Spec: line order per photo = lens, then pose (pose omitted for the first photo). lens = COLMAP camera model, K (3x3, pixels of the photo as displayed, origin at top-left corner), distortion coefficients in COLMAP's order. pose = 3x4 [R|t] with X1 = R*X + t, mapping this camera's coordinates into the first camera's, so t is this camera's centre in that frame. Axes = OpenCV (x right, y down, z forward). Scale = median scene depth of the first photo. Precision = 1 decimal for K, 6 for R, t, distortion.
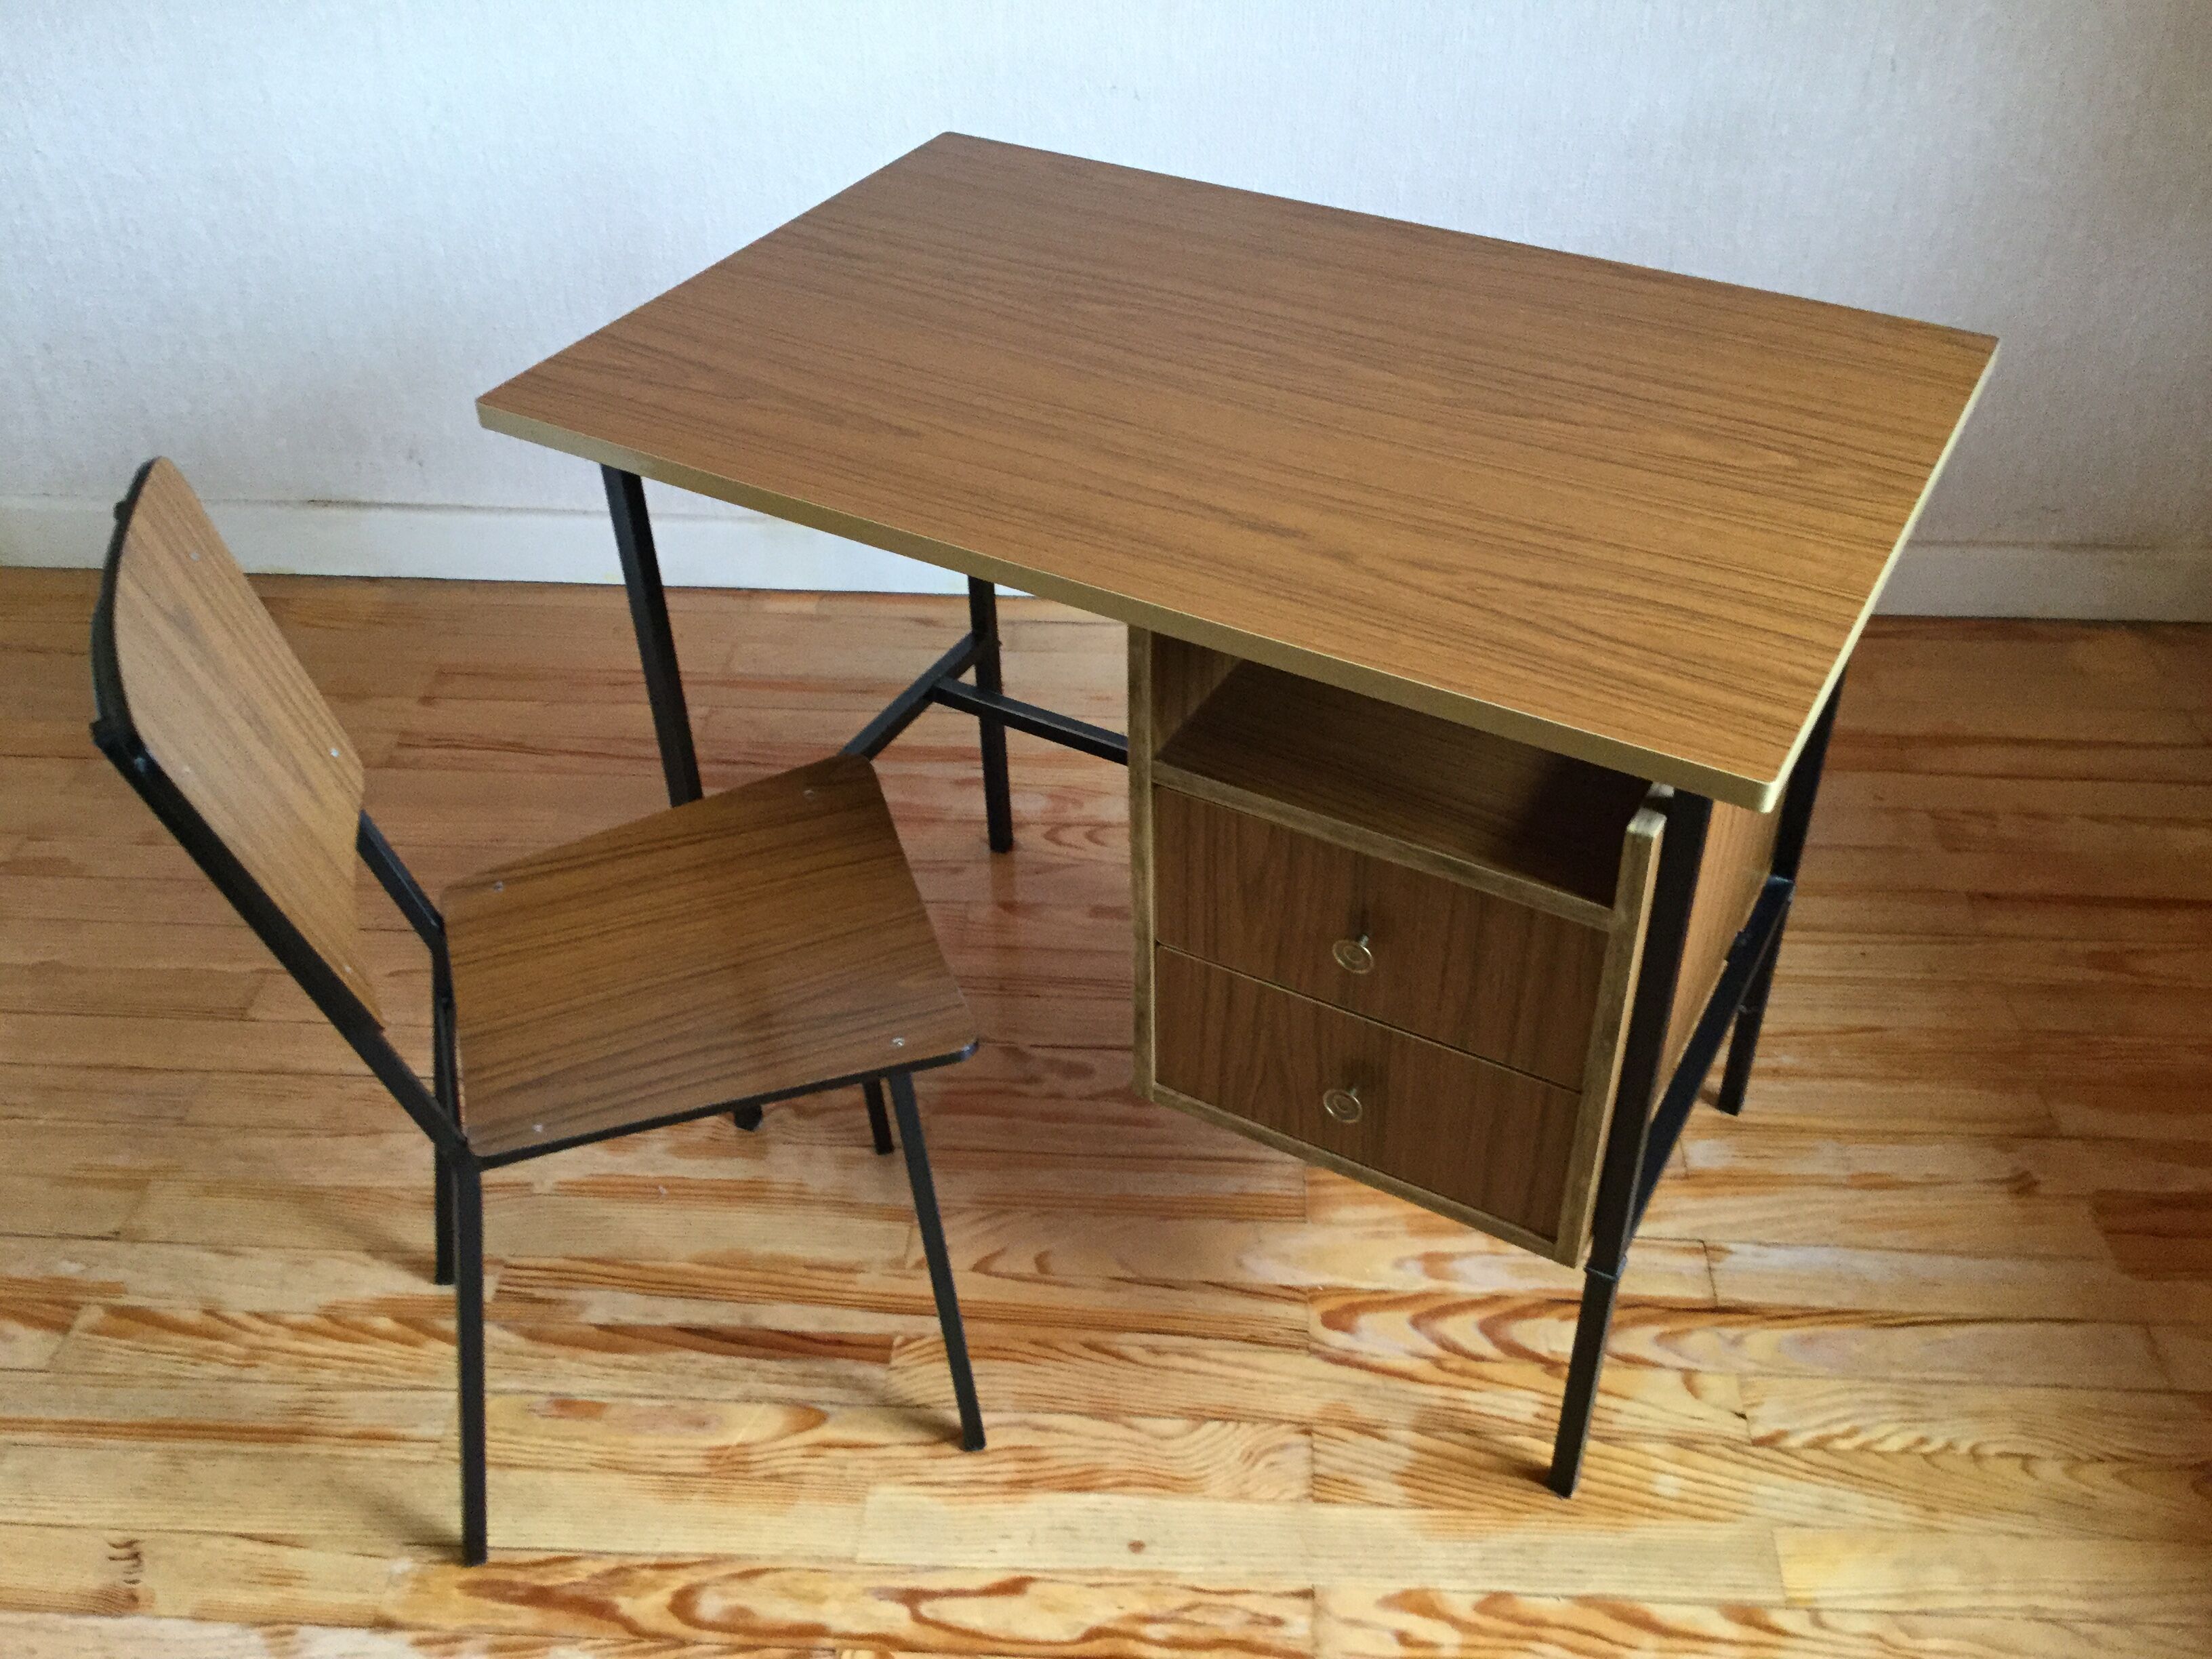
lens RADIAL K [[2014.4, 0, 1106.0], [0, 2014.4, 829.5], [0, 0, 1]] dist [0.011127, -0.014274]
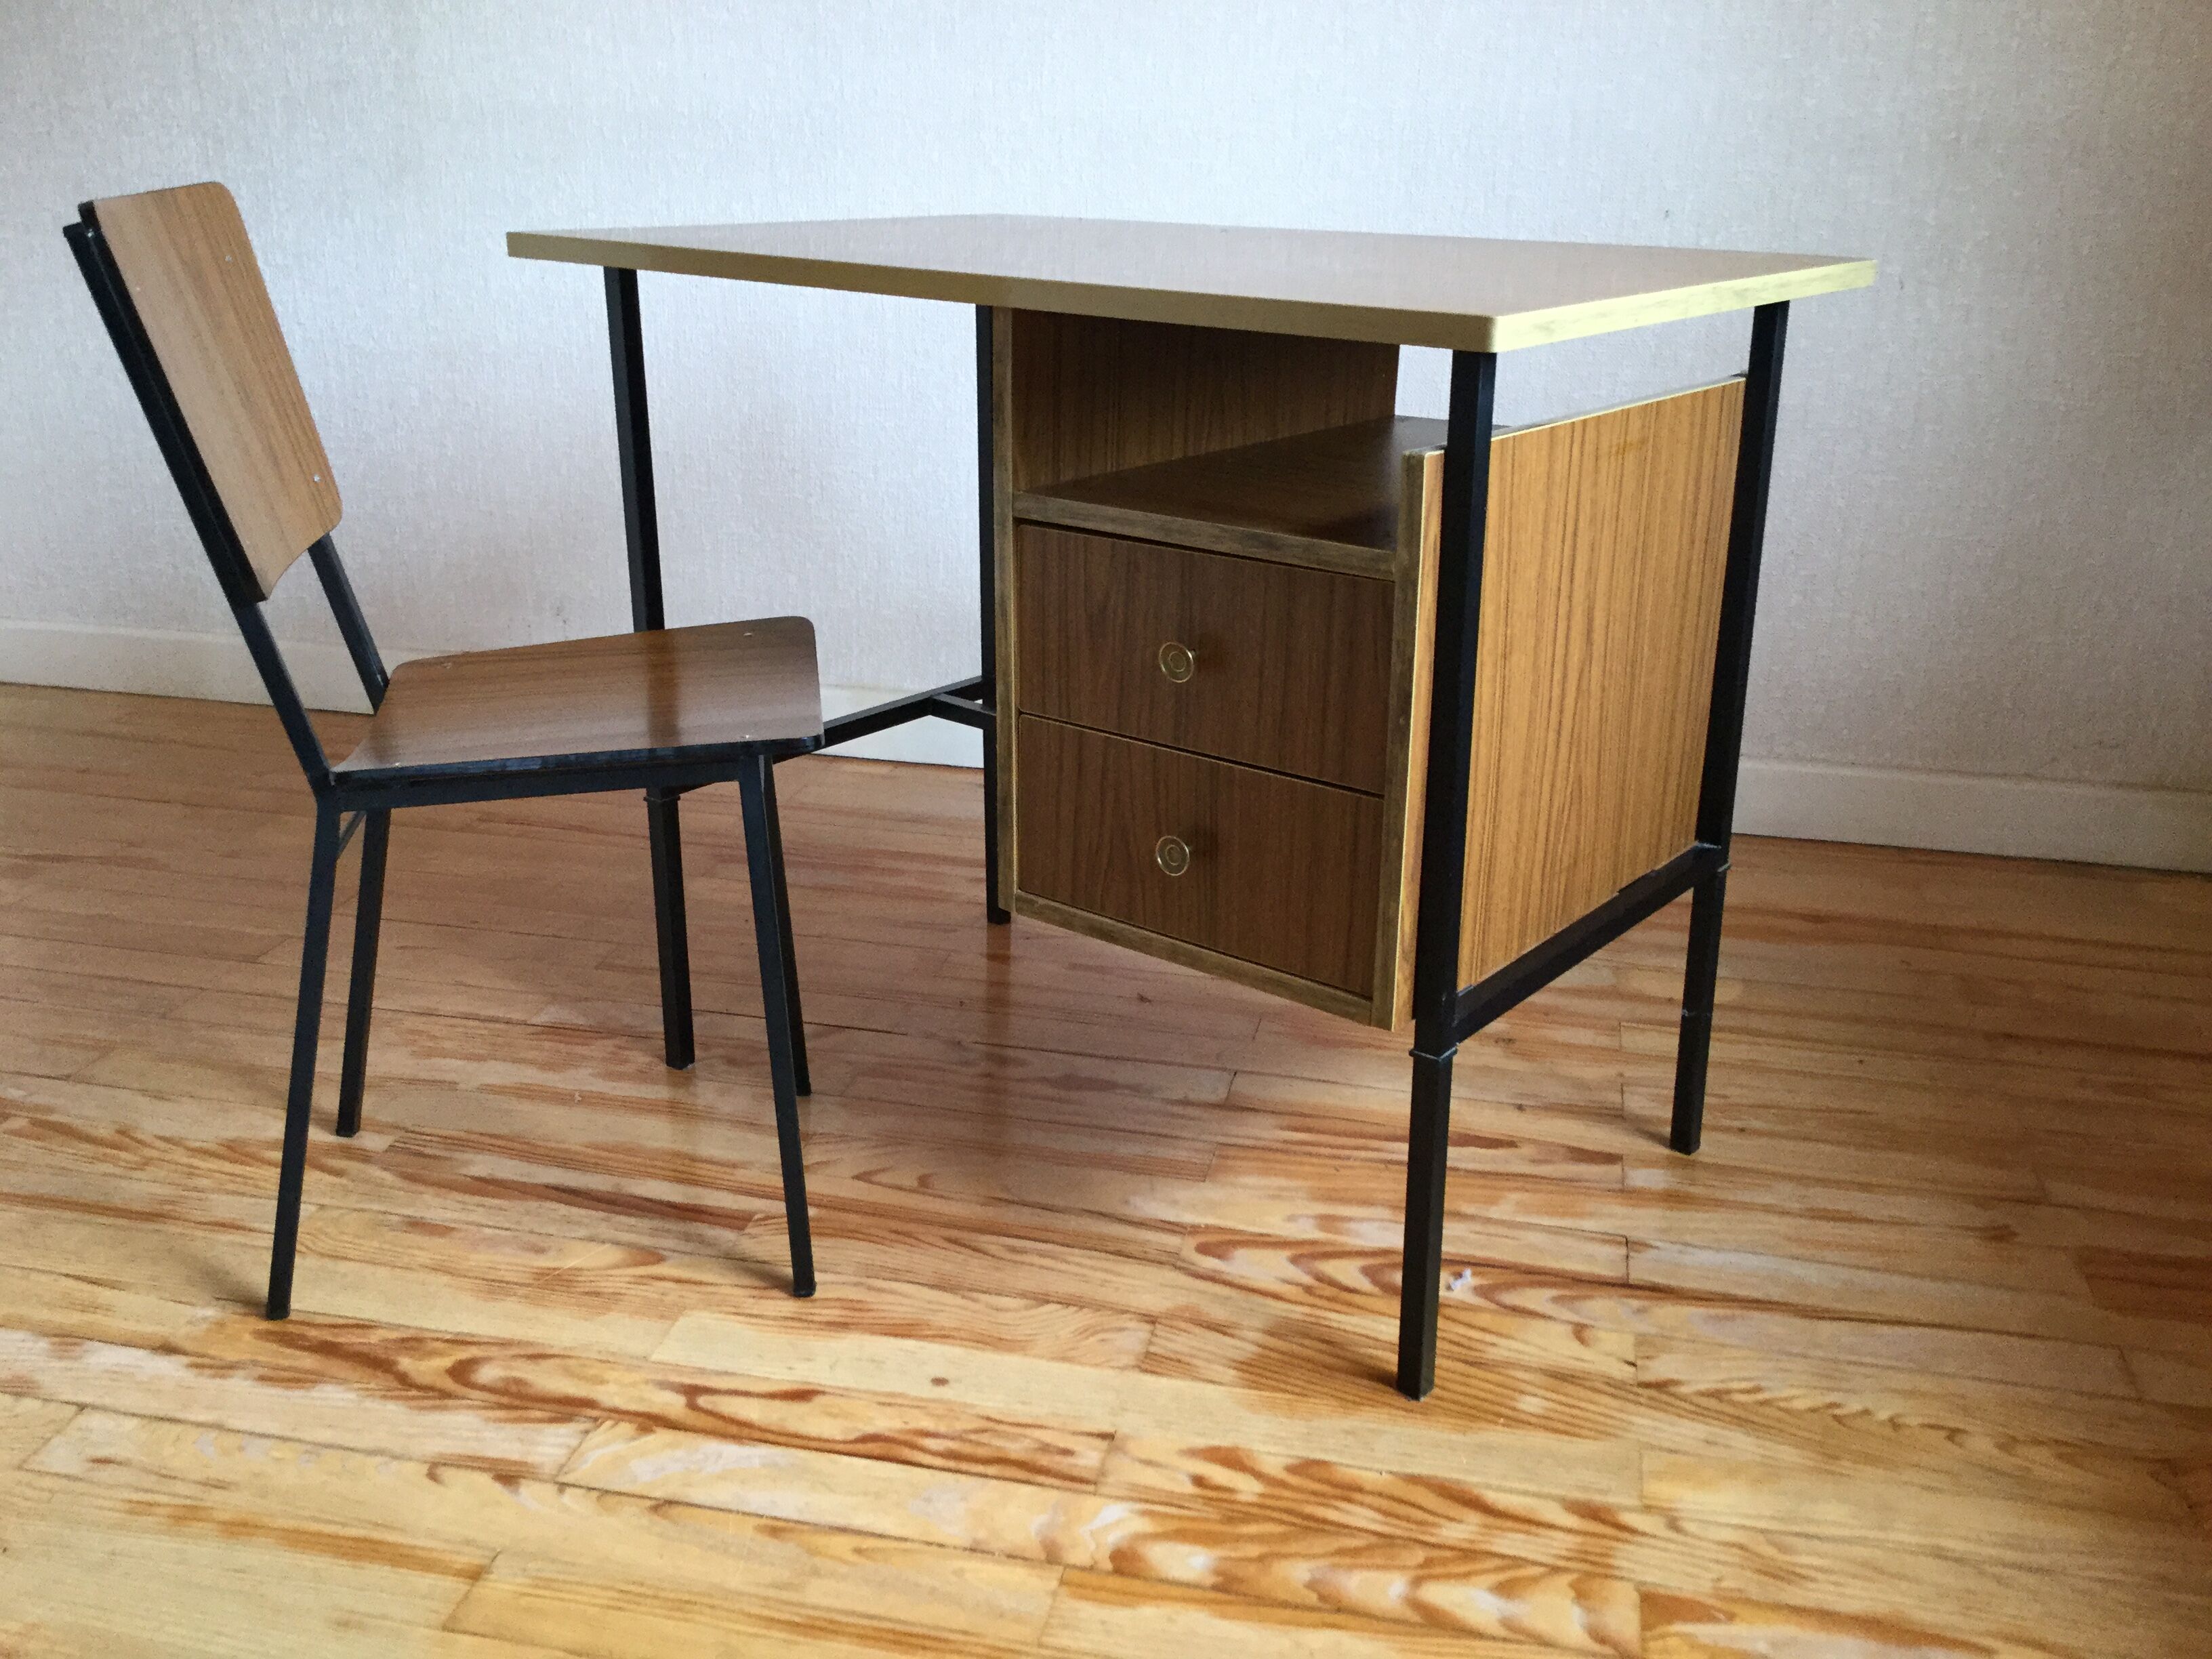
lens RADIAL K [[2014.4, 0, 1106.0], [0, 2014.4, 829.5], [0, 0, 1]] dist [0.011127, -0.014274]
pose [[0.986375, 0.077535, -0.145097, 0.196579], [-0.120922, 0.939708, -0.319887, 0.385179], [0.111547, 0.333074, 0.936279, 0.049248]]
